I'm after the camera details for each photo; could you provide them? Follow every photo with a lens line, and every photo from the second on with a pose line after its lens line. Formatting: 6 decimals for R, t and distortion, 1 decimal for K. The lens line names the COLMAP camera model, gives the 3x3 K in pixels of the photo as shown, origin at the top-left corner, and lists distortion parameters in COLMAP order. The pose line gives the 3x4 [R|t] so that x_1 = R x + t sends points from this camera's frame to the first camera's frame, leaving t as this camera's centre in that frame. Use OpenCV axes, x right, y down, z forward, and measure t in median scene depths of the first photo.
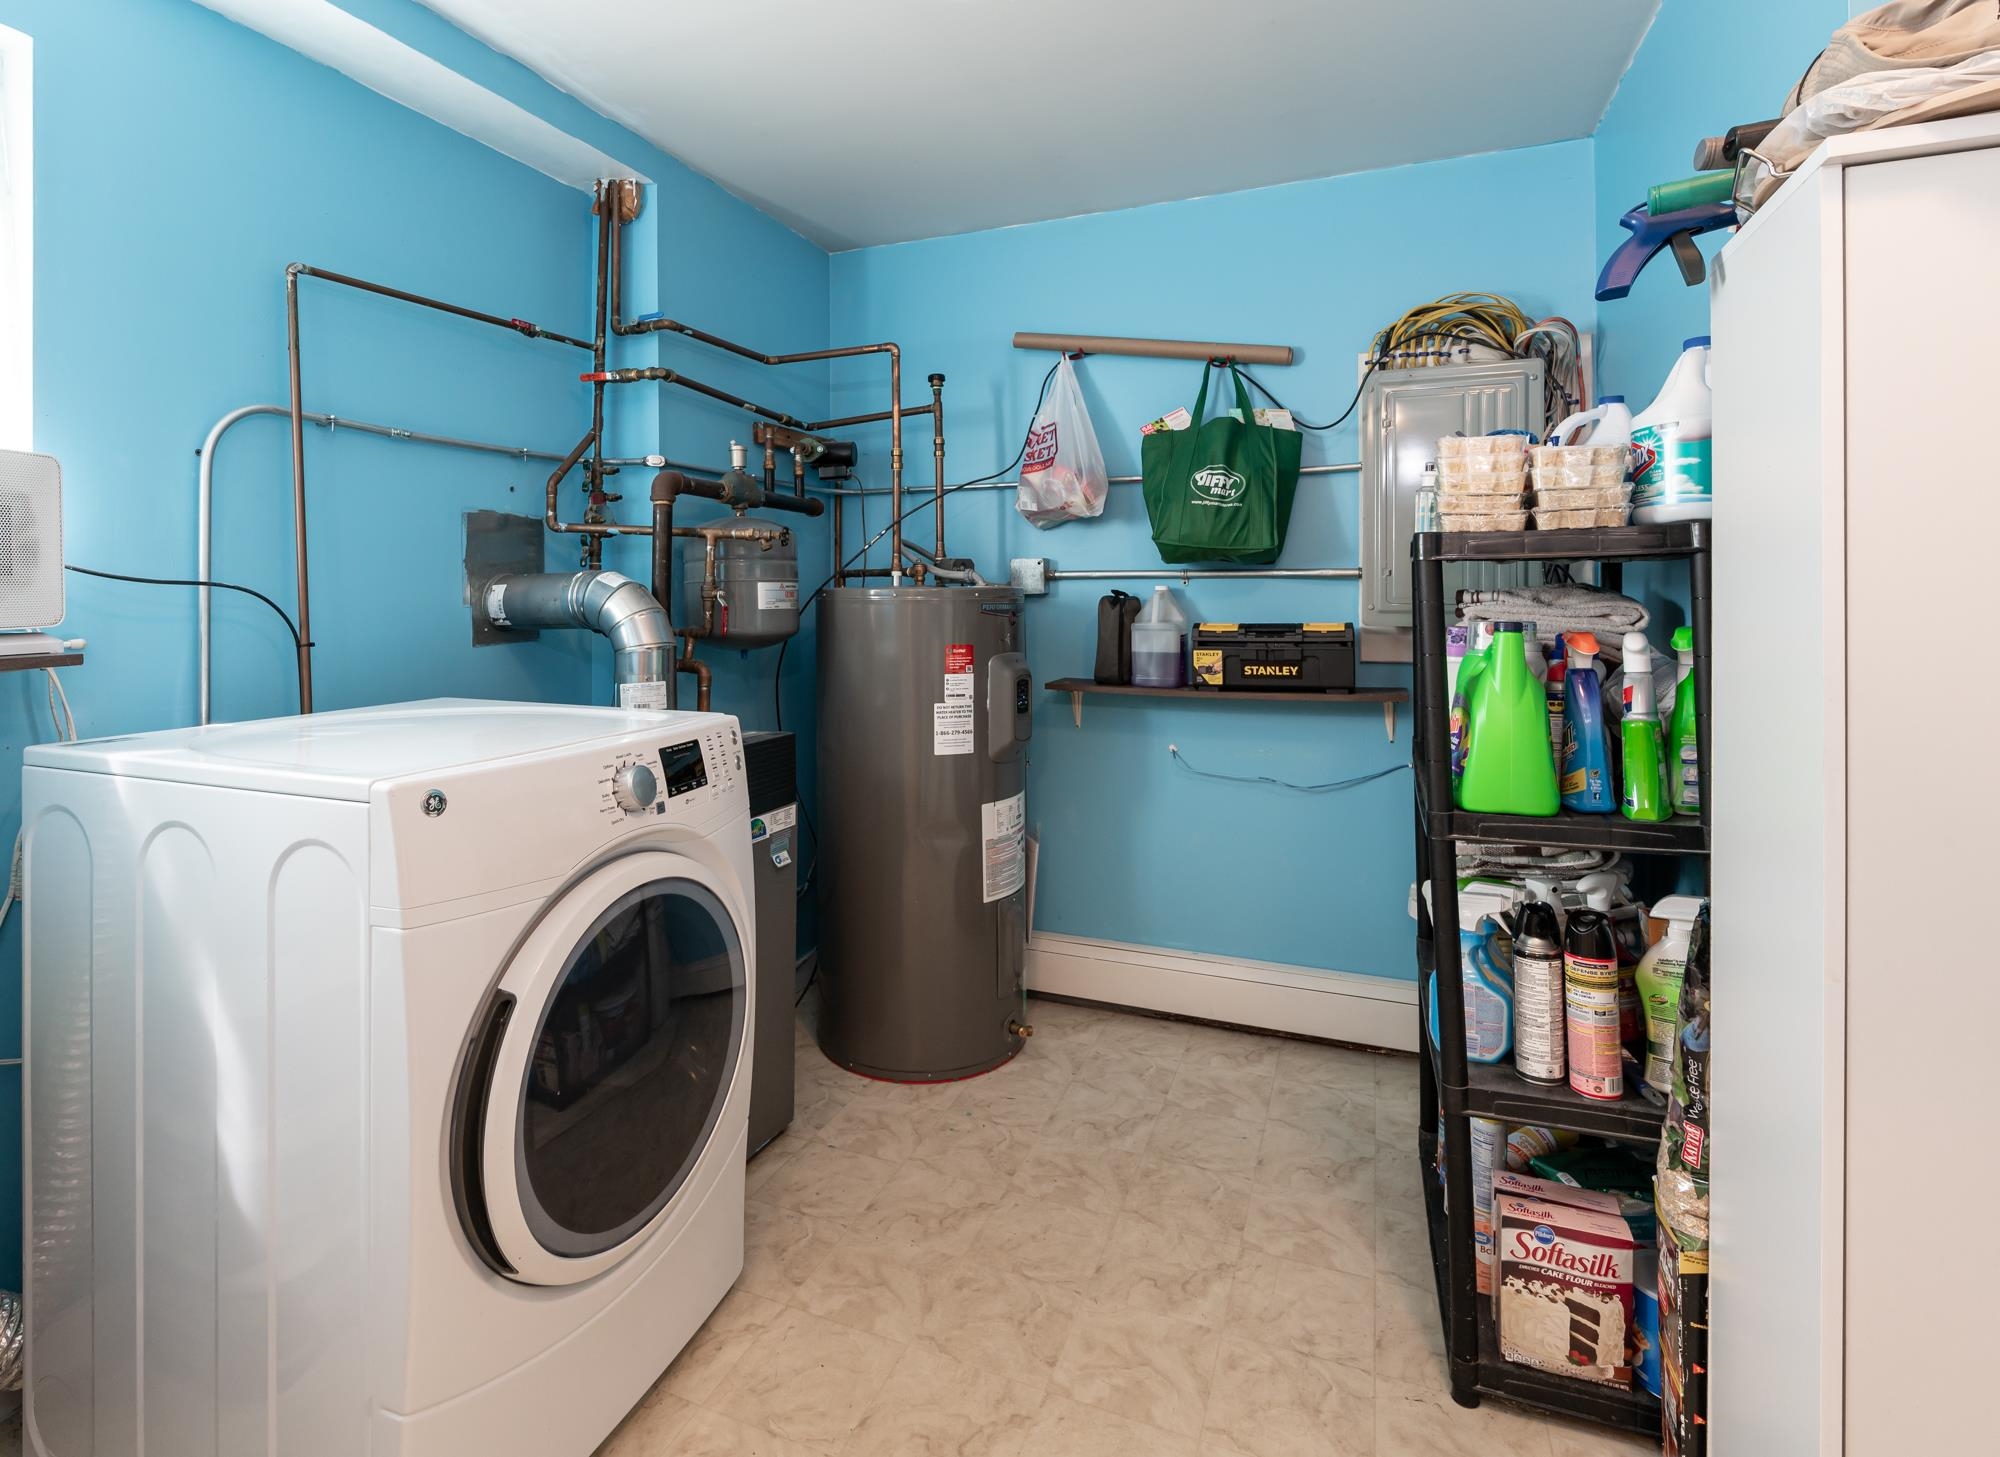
lens RADIAL K [[1010.7, 0, 919.9], [0, 1010.7, 598.1], [0, 0, 1]] dist [-0.002296, -0.000419]
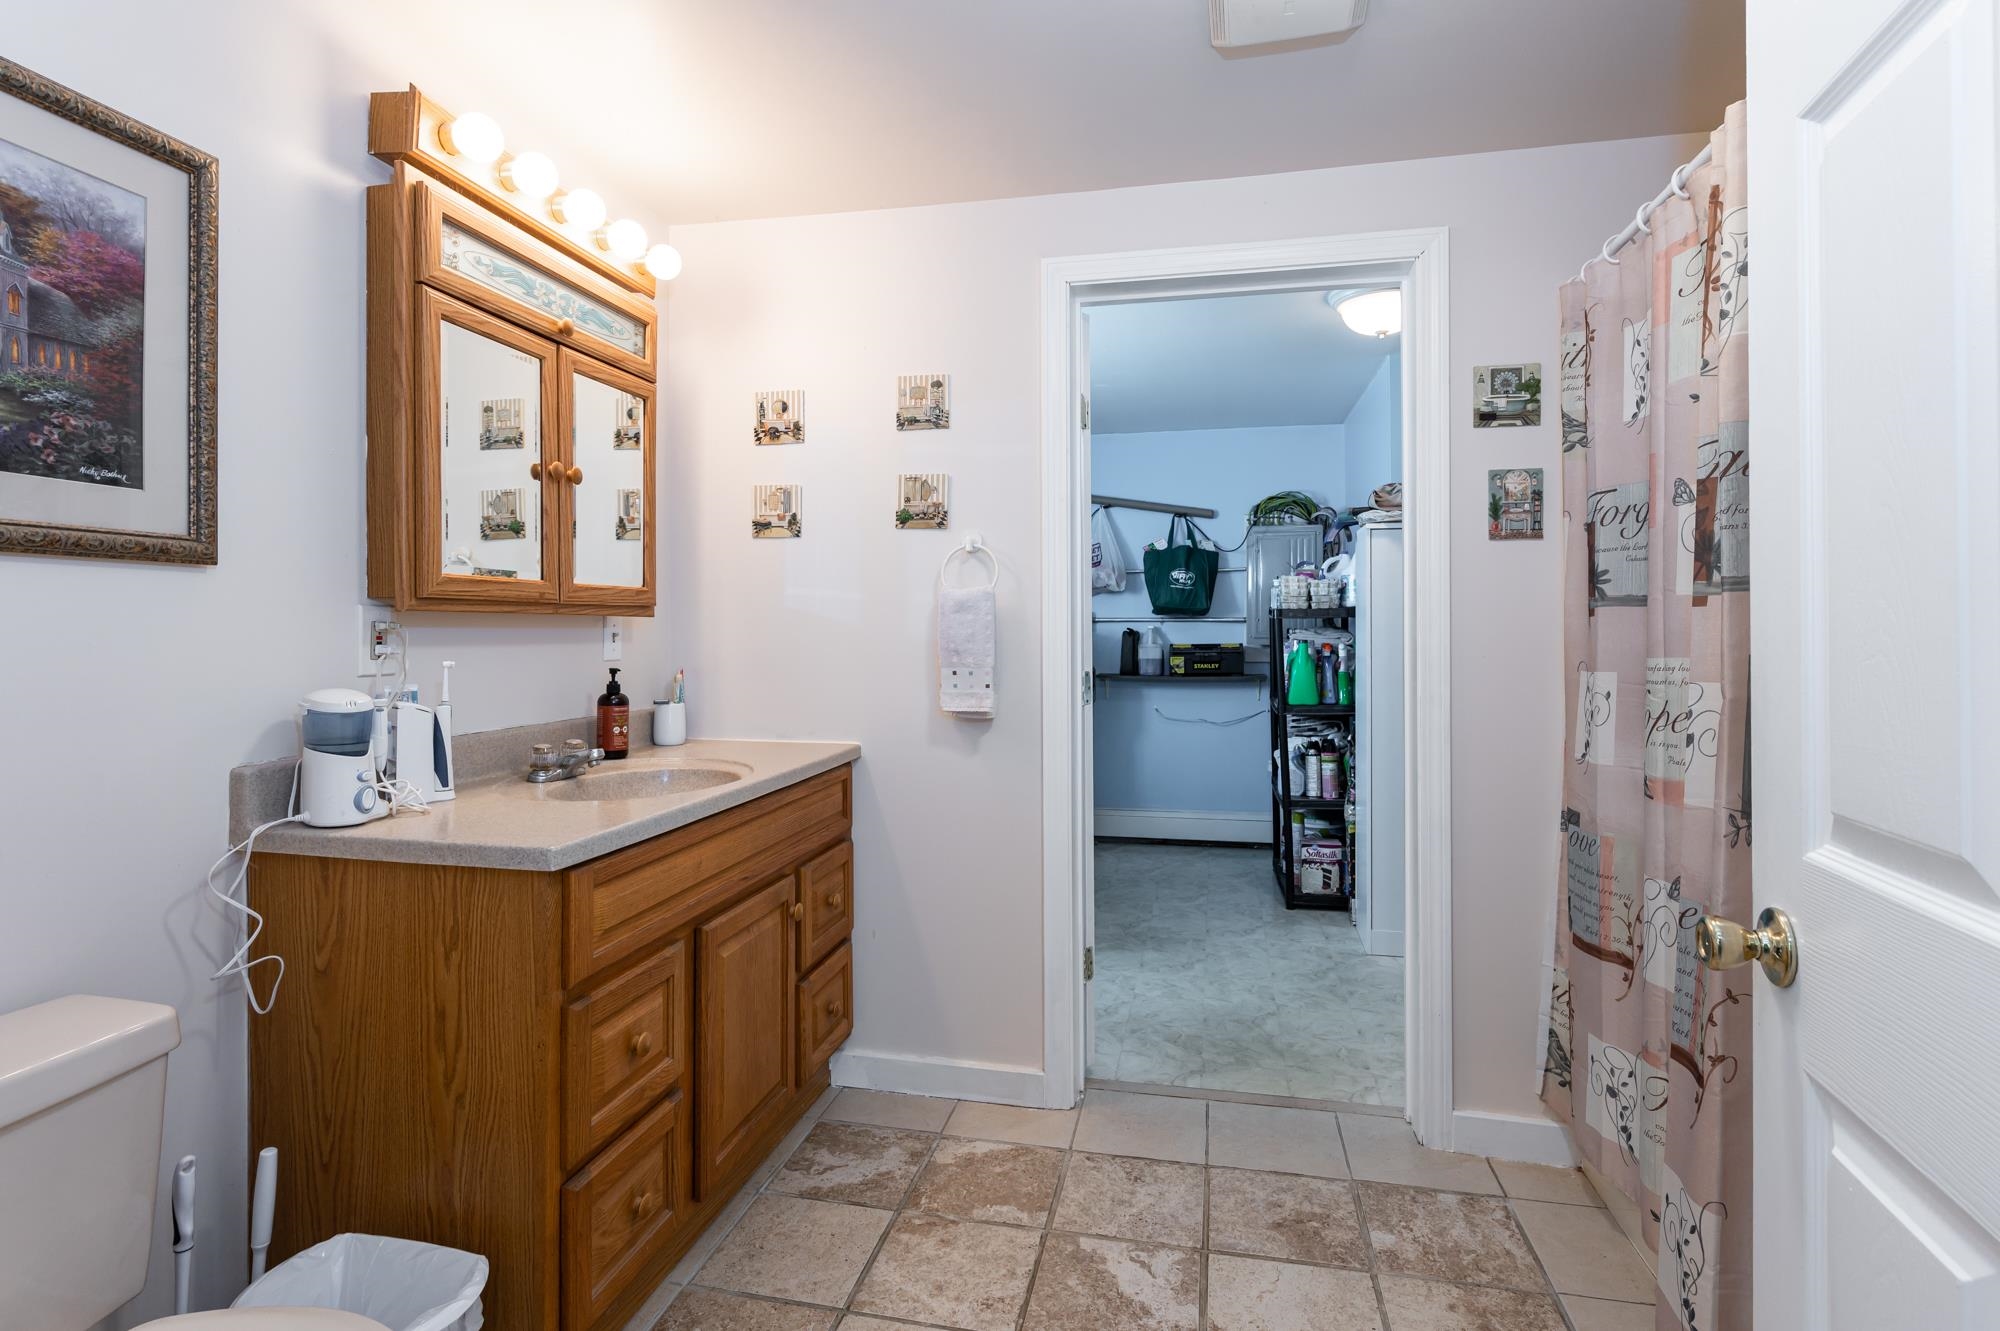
lens RADIAL K [[983.1, 0, 1000.8], [0, 983.1, 630.9], [0, 0, 1]] dist [0.002535, 0.000264]
pose [[0.979655, -0.001395, 0.200682, -0.566122], [0.001789, 0.999997, -0.001782, 0.001119], [-0.200679, 0.002105, 0.979655, -1.080200]]
